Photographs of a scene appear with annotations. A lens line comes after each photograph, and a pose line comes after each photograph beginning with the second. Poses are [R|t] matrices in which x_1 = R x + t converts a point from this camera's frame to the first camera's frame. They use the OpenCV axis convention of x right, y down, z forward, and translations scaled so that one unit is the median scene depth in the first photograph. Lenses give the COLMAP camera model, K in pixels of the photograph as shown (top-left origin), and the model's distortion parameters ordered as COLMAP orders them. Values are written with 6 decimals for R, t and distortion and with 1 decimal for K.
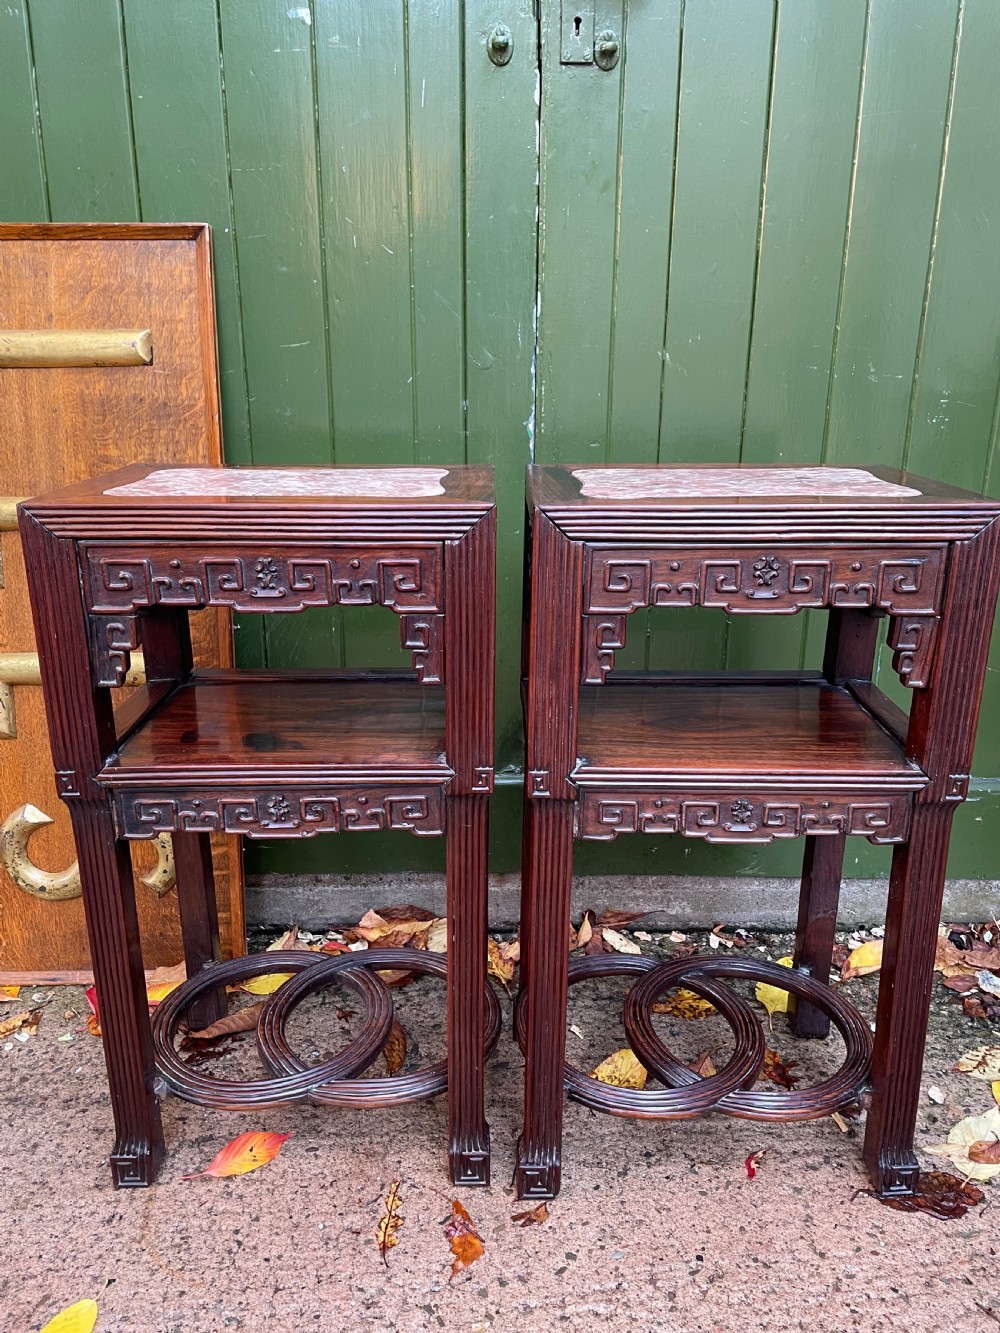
lens RADIAL K [[1015.4, 0, 498.4], [0, 1015.4, 663.0], [0, 0, 1]] dist [0.084418, -0.118131]
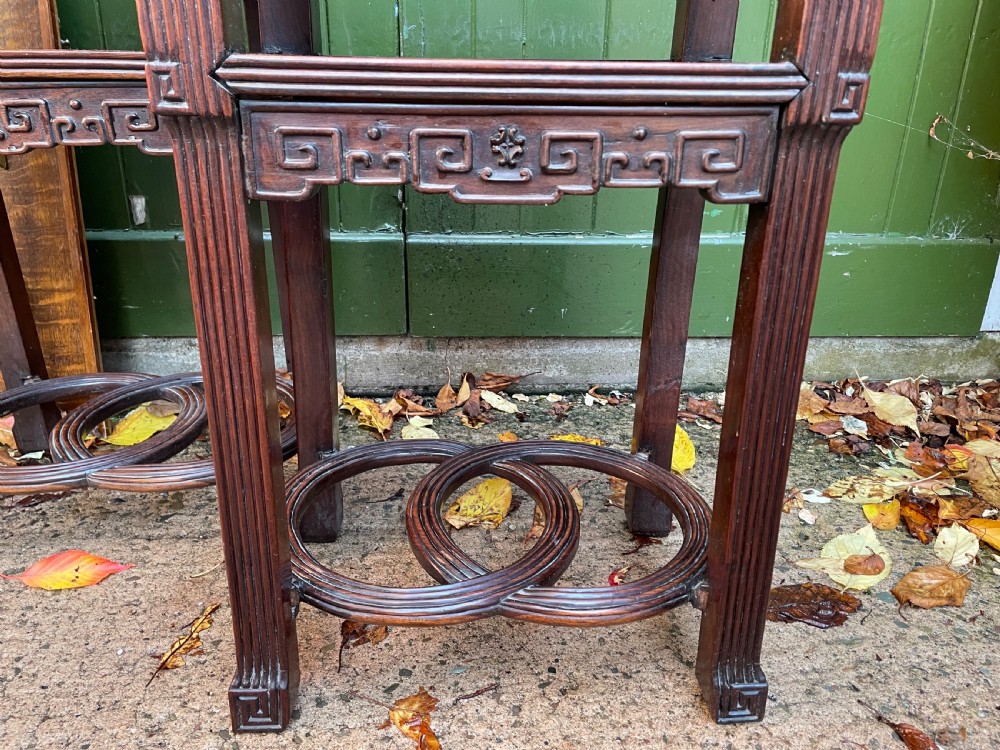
lens RADIAL K [[761.7, 0, 493.6], [0, 761.7, 370.6], [0, 0, 1]] dist [0.084418, -0.118131]
pose [[0.998588, -0.008810, 0.052388, 0.097673], [0.004240, 0.996225, 0.086709, 0.228776], [-0.052954, -0.086365, 0.994855, 0.319437]]
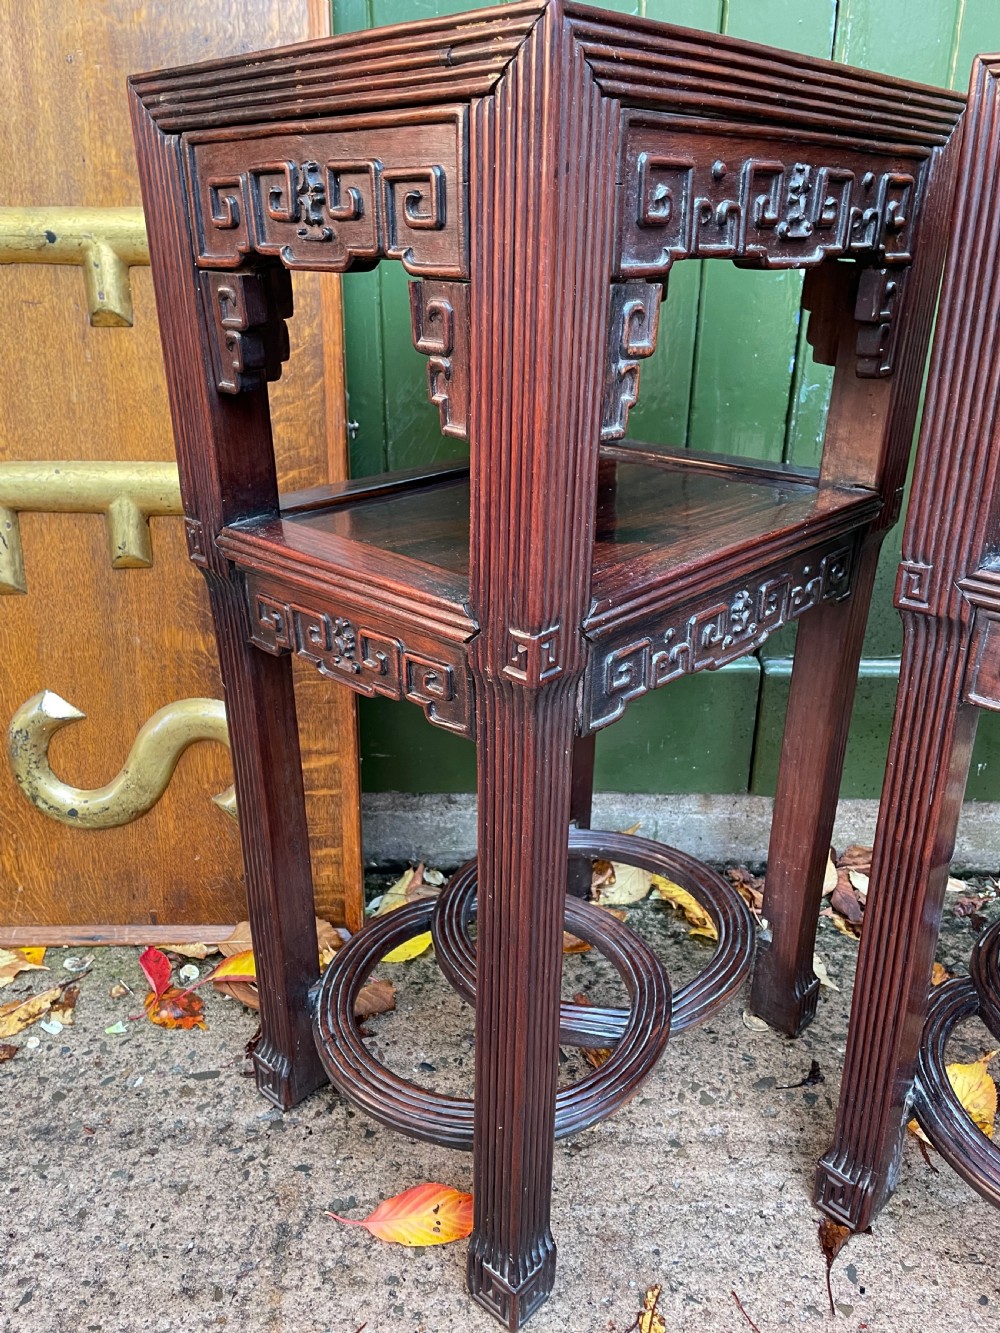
lens RADIAL K [[1018.0, 0, 492.0], [0, 1018.0, 665.9], [0, 0, 1]] dist [0.079385, -0.113831]
pose [[0.999948, 0.006295, -0.008037, -0.187386], [-0.005476, 0.995164, 0.098074, 0.061971], [0.008616, -0.098025, 0.995147, 0.387913]]
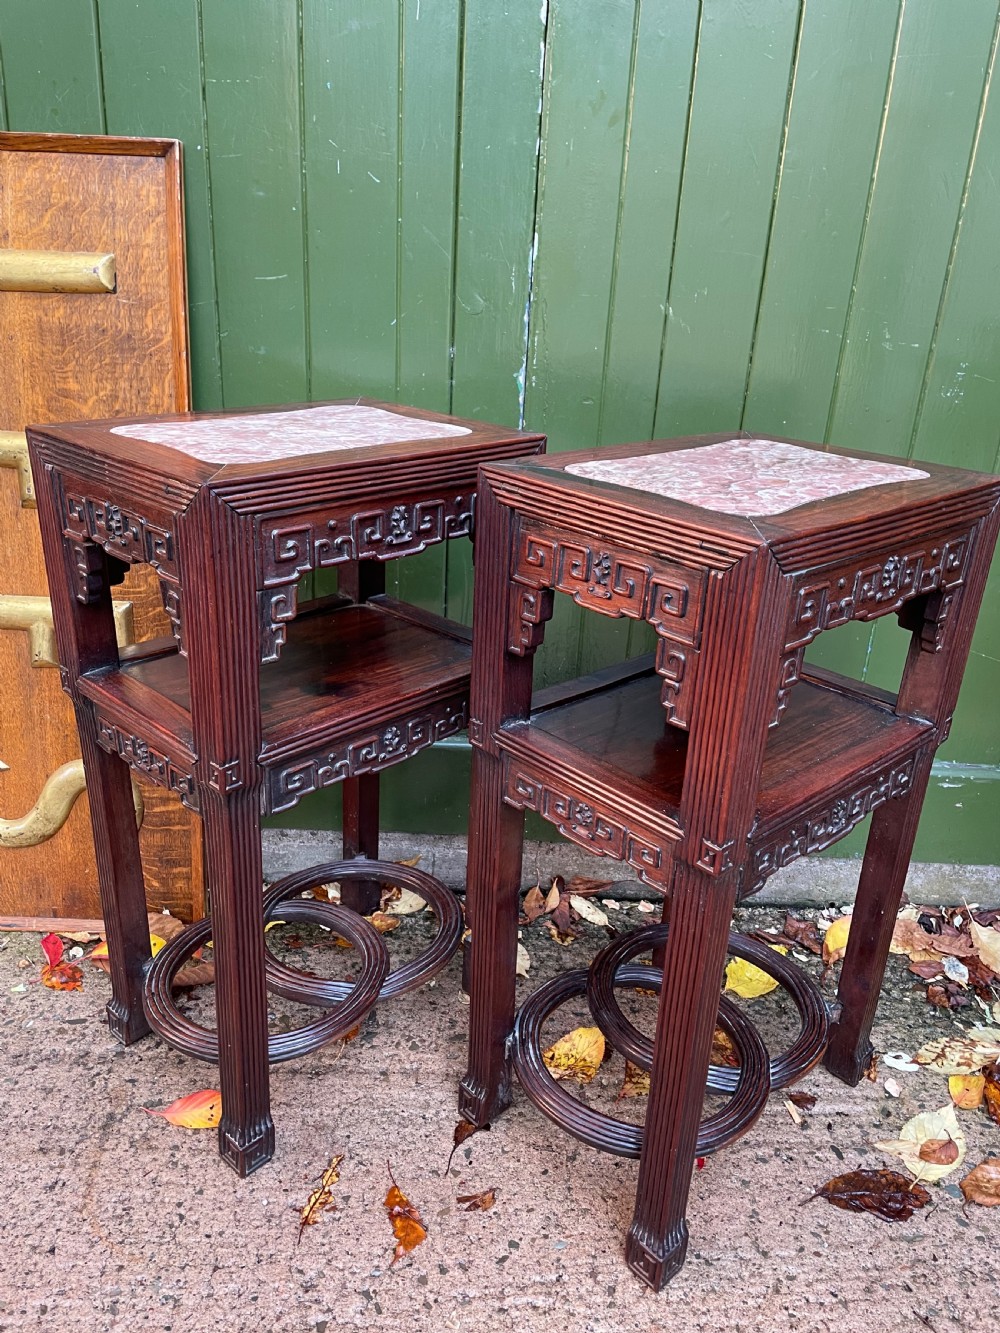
lens RADIAL K [[1015.4, 0, 501.8], [0, 1015.4, 662.2], [0, 0, 1]] dist [0.084418, -0.118131]
pose [[0.998838, 0.047115, 0.010098, 0.019306], [-0.047813, 0.995108, 0.086449, -0.061402], [-0.005975, -0.086832, 0.996205, 0.047754]]
